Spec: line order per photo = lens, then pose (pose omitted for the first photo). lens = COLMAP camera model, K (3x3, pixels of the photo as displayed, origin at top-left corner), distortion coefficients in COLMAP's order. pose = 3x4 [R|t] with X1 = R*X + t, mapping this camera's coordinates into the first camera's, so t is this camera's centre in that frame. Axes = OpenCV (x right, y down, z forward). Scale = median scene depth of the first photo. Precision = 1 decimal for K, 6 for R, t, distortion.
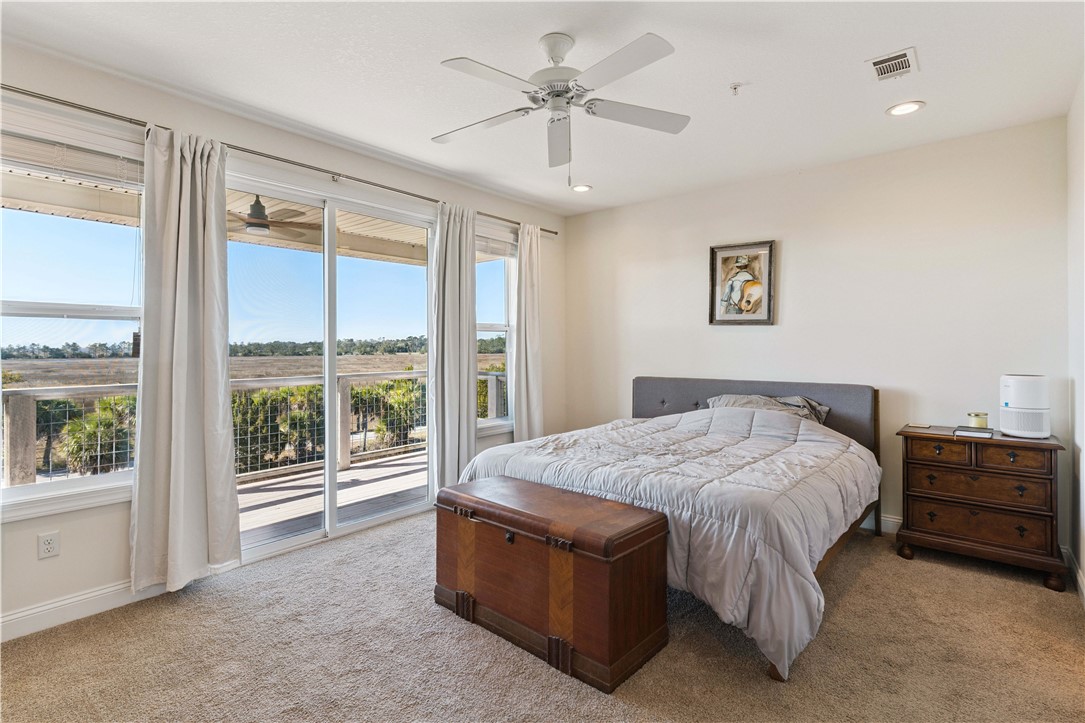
lens RADIAL K [[514.0, 0, 547.9], [0, 514.0, 349.9], [0, 0, 1]] dist [0.000478, 0.000013]
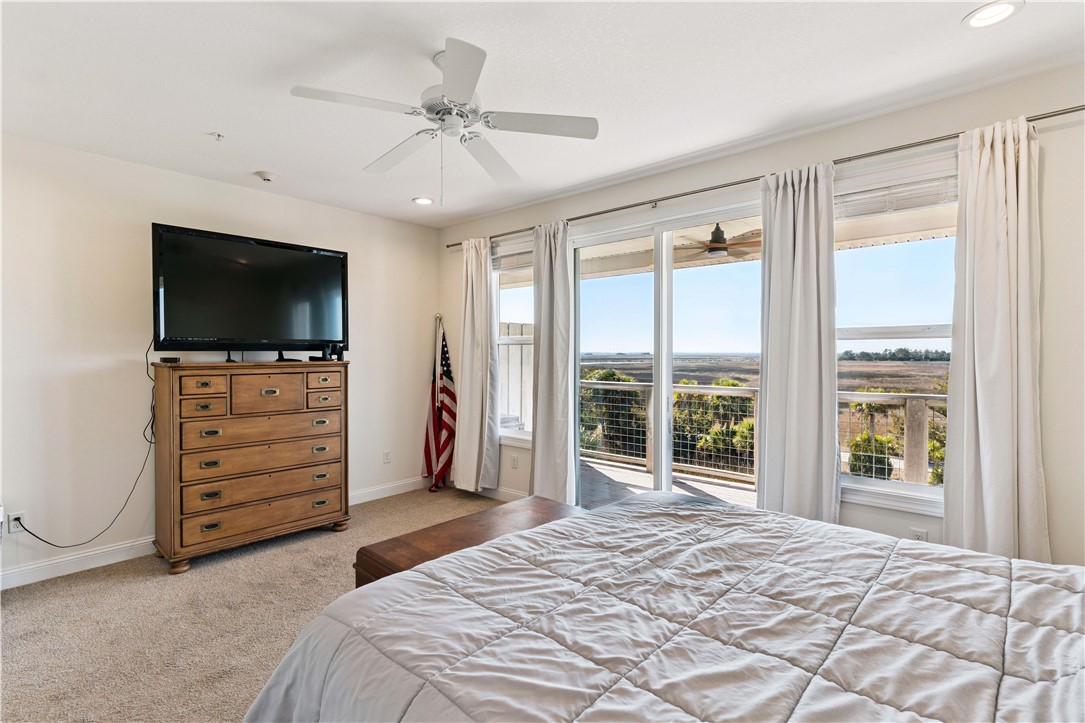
lens RADIAL K [[514.0, 0, 547.9], [0, 514.0, 349.9], [0, 0, 1]] dist [0.000478, 0.000013]
pose [[-0.040438, -0.002252, -0.999180, 0.579966], [-0.009793, 0.999950, -0.001857, -0.017455], [0.999134, 0.009710, -0.040458, 0.689495]]
